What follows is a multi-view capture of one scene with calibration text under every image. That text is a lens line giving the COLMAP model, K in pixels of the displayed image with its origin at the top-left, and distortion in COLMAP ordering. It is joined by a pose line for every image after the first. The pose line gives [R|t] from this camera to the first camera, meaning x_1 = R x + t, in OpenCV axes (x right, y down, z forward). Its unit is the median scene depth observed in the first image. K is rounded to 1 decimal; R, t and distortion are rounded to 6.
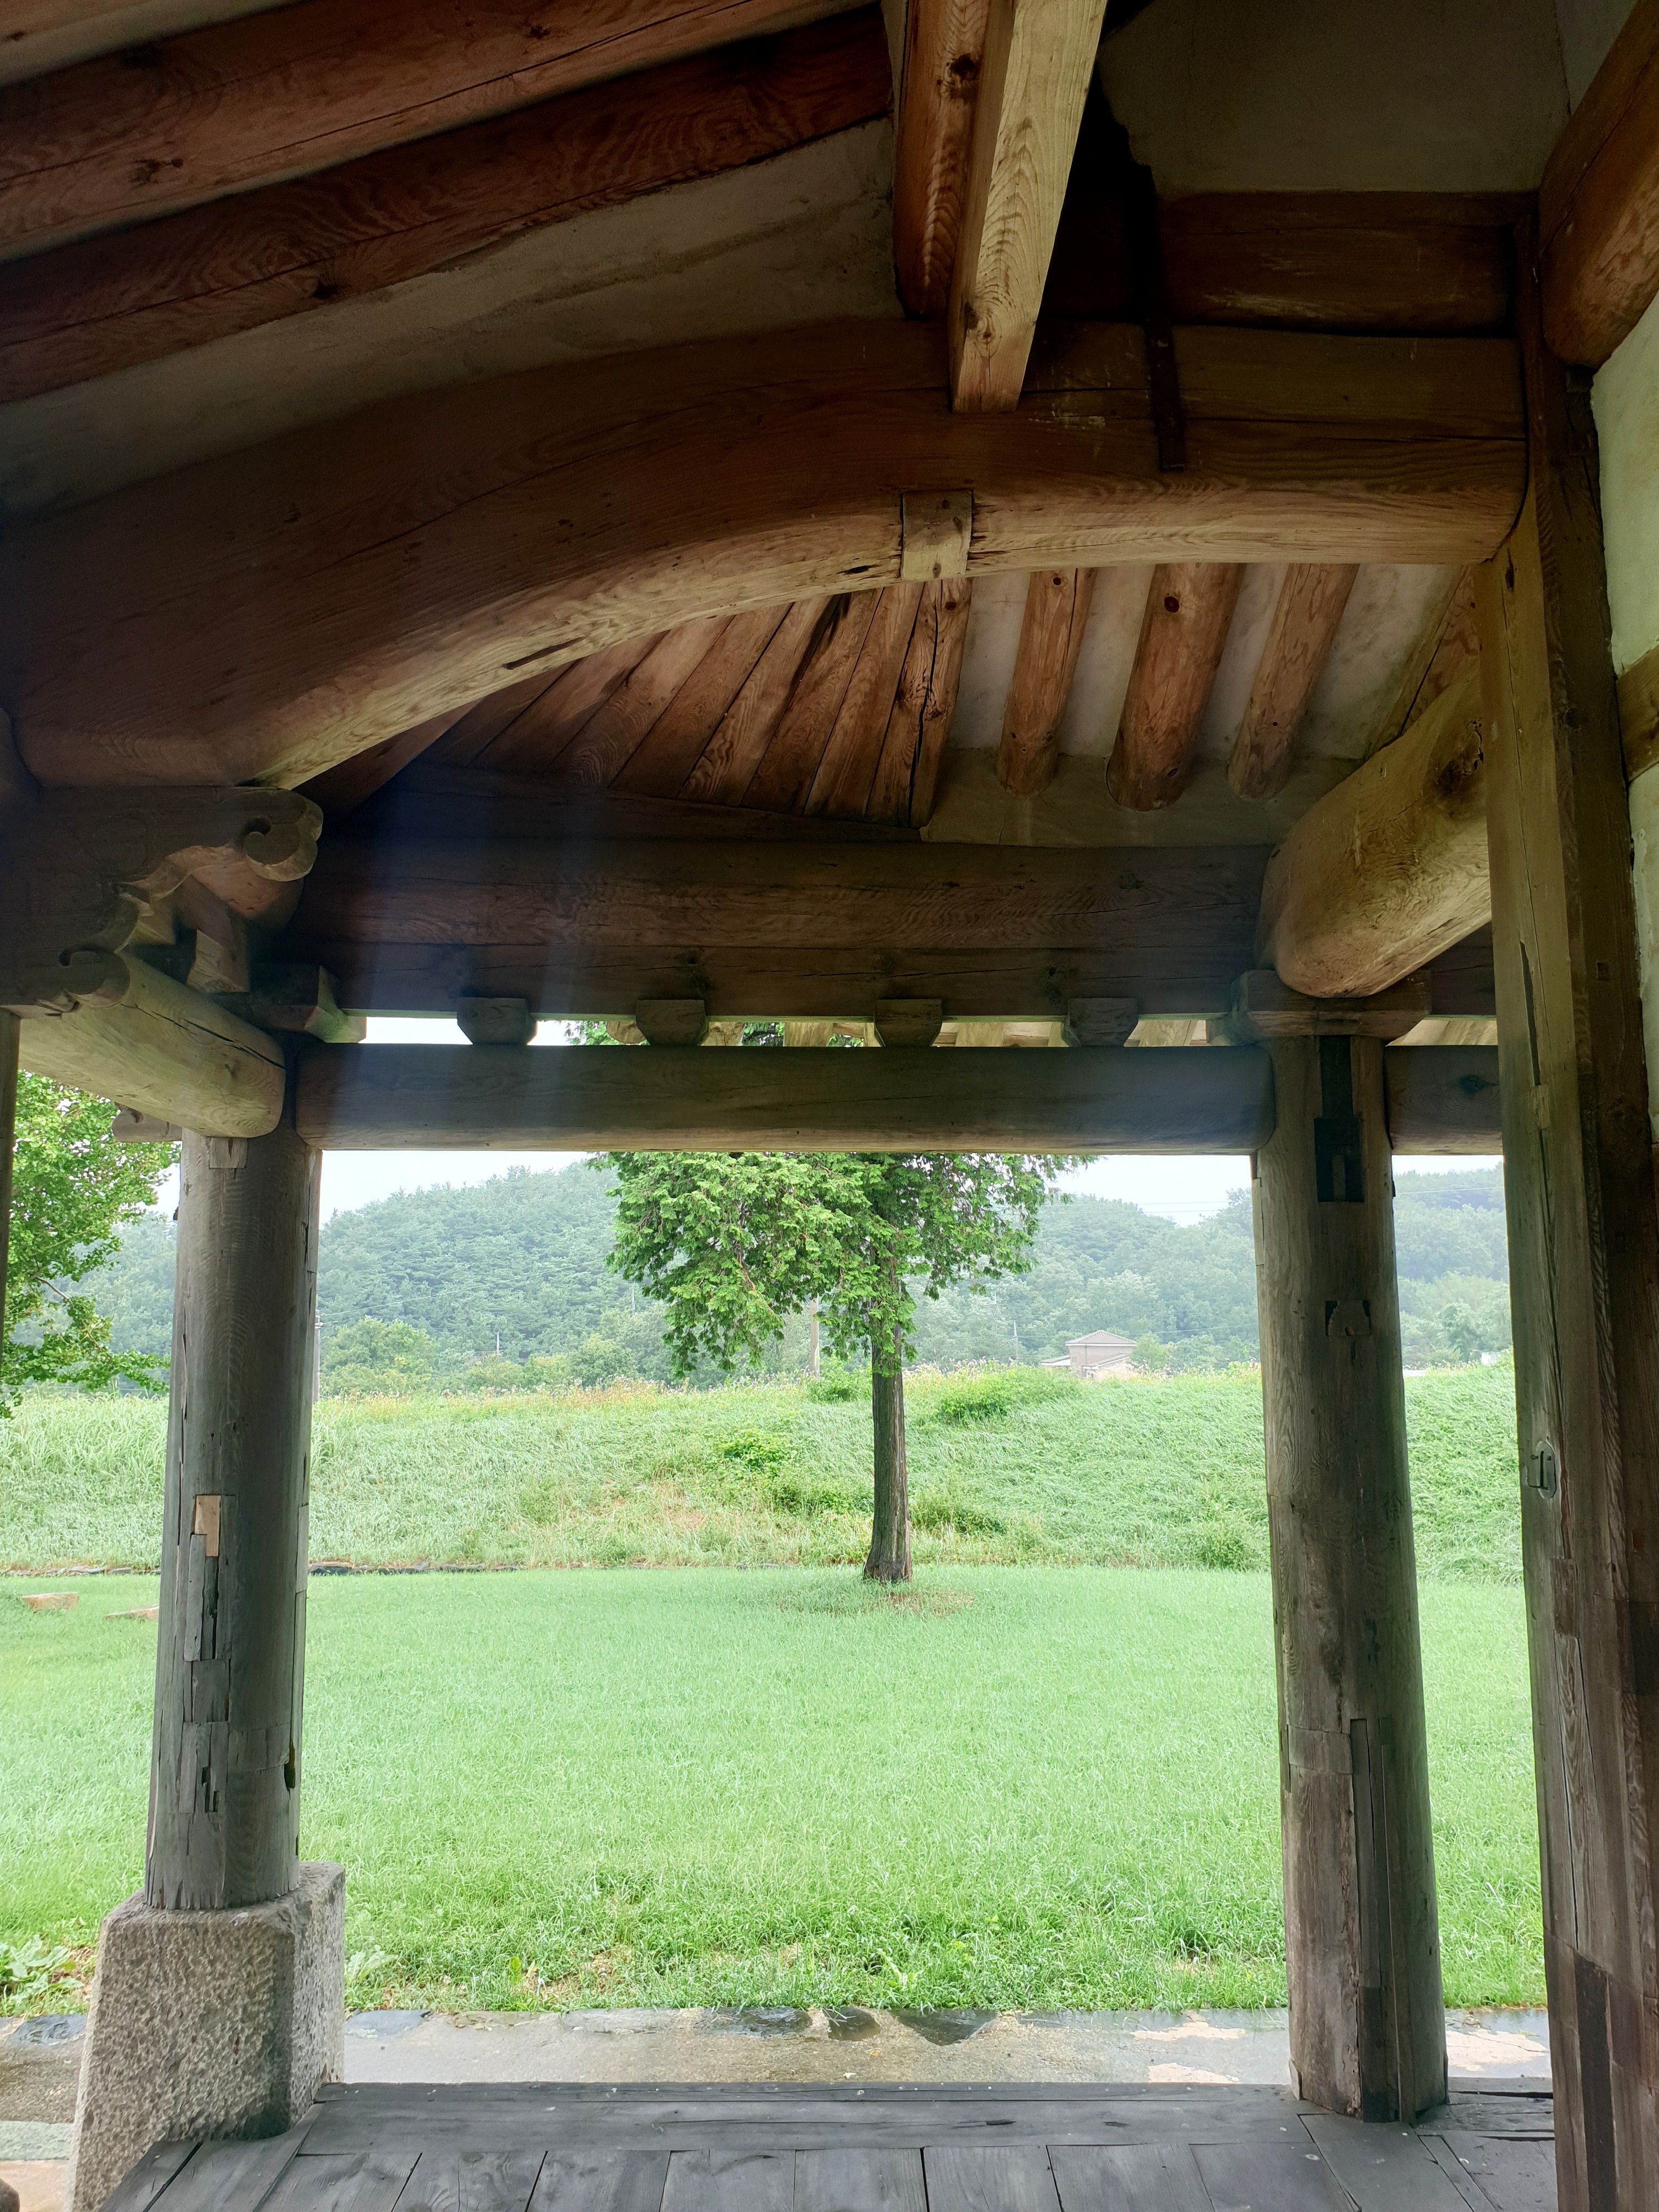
lens RADIAL K [[1713.3, 0, 847.9], [0, 1713.3, 1109.9], [0, 0, 1]] dist [0.037208, -0.024813]
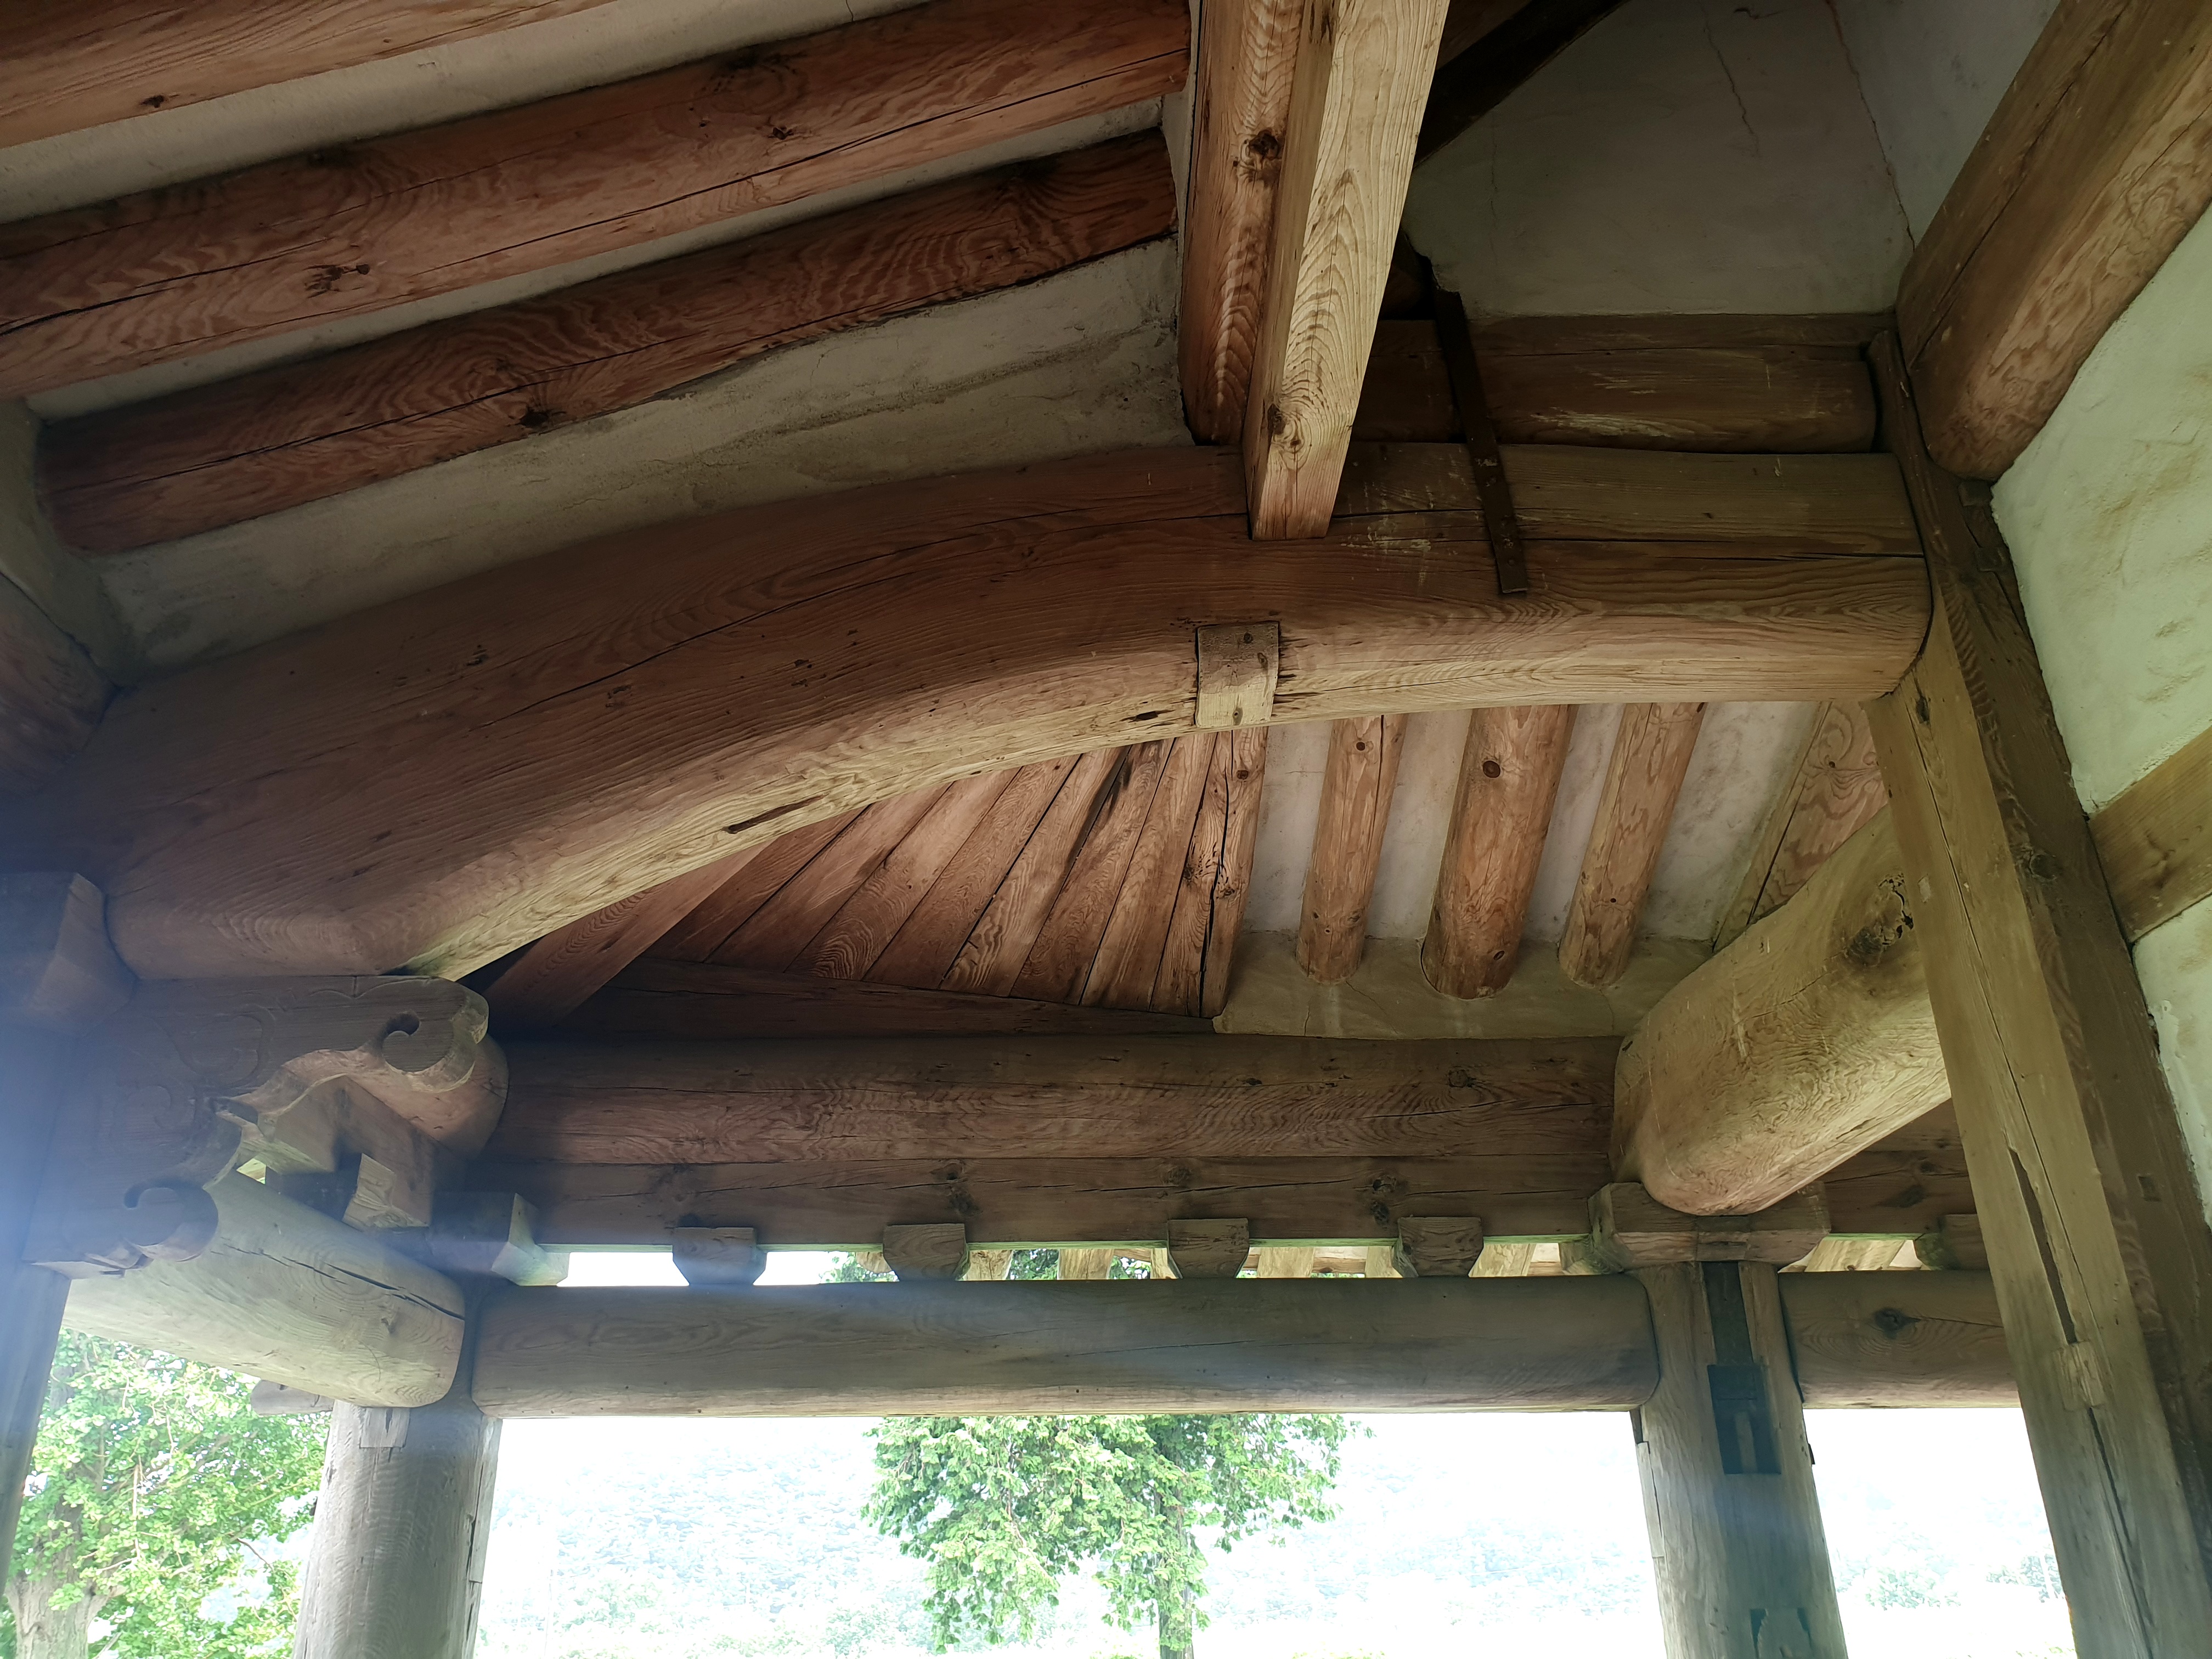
lens RADIAL K [[1713.3, 0, 1096.2], [0, 1713.3, 834.2], [0, 0, 1]] dist [0.037208, -0.024813]
pose [[0.999809, -0.016016, -0.011177, -0.006813], [0.012323, 0.961302, -0.275222, -0.015650], [0.015152, 0.275032, 0.961316, 0.131303]]
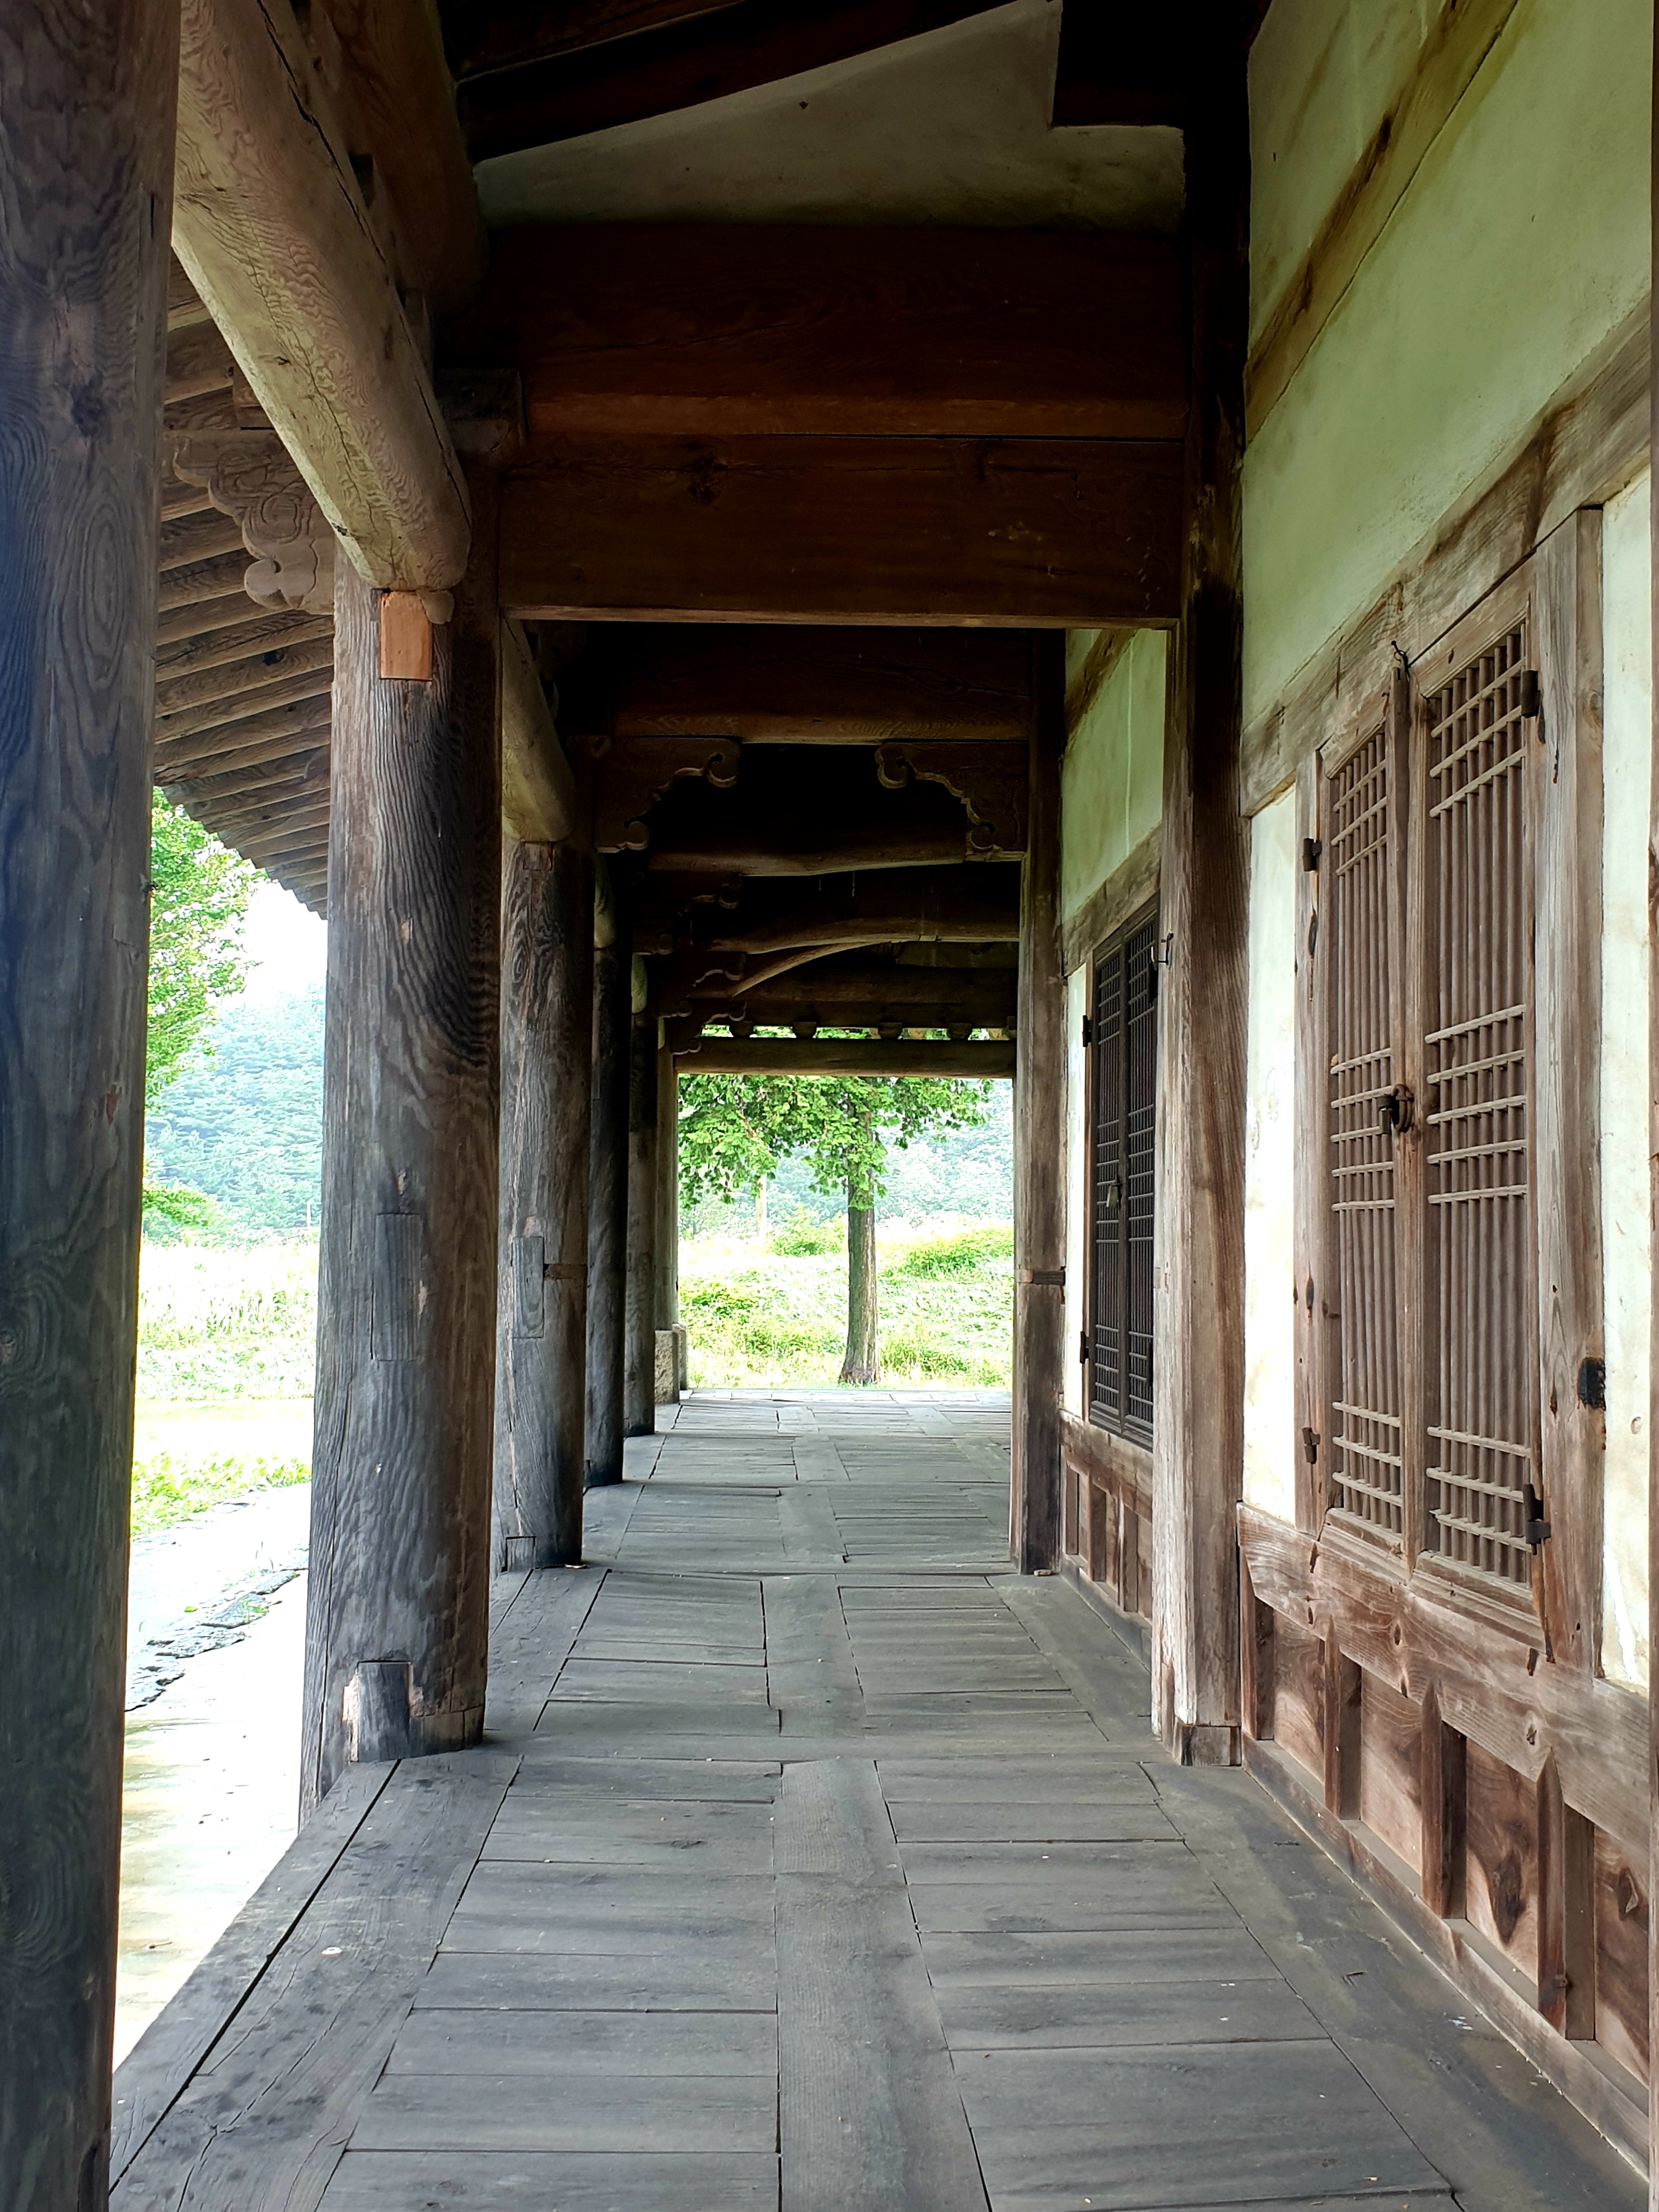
lens RADIAL K [[2657.3, 0, 819.3], [0, 2657.3, 1105.8], [0, 0, 1]] dist [-0.016267, 0.000000]
pose [[0.999822, 0.010225, 0.015846, -0.146362], [-0.011554, 0.996212, 0.086186, -0.300374], [-0.014905, -0.086354, 0.996153, -3.301072]]
